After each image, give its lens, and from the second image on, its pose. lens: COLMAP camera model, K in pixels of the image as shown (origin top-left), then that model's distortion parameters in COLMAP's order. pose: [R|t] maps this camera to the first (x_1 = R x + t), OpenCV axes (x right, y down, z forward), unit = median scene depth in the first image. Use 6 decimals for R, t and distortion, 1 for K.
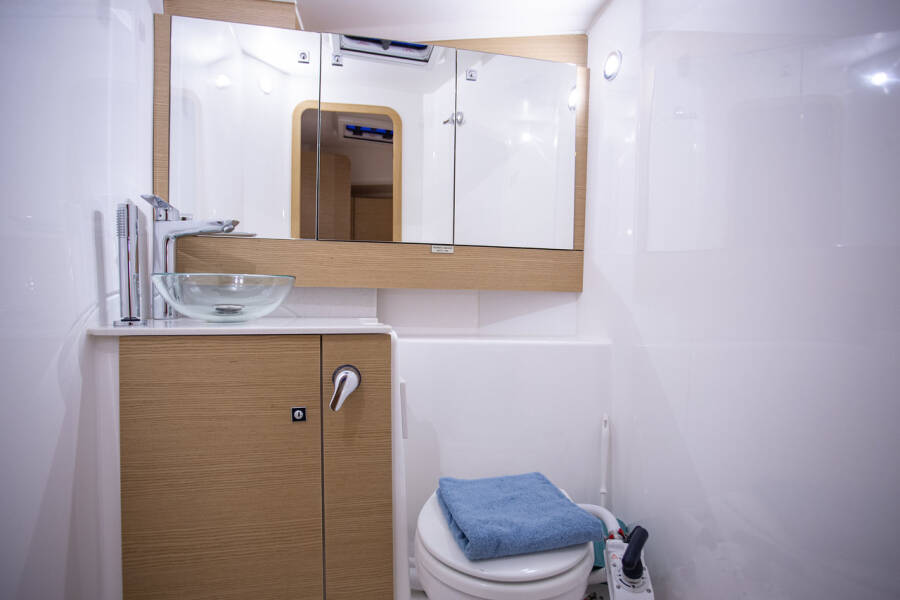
lens RADIAL K [[440.9, 0, 444.9], [0, 440.9, 301.5], [0, 0, 1]] dist [-0.091468, 0.036945]
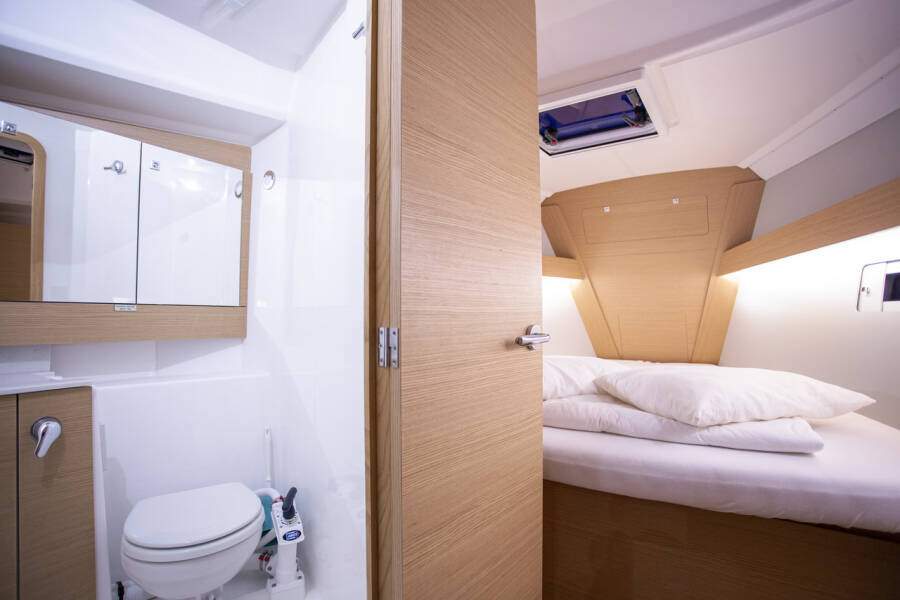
lens RADIAL K [[440.9, 0, 444.9], [0, 440.9, 301.5], [0, 0, 1]] dist [-0.091468, 0.036945]
pose [[0.734047, 0.002624, 0.679094, -0.184703], [0.033981, 0.998598, -0.040590, -0.076420], [-0.678248, 0.052872, 0.732928, -0.512704]]
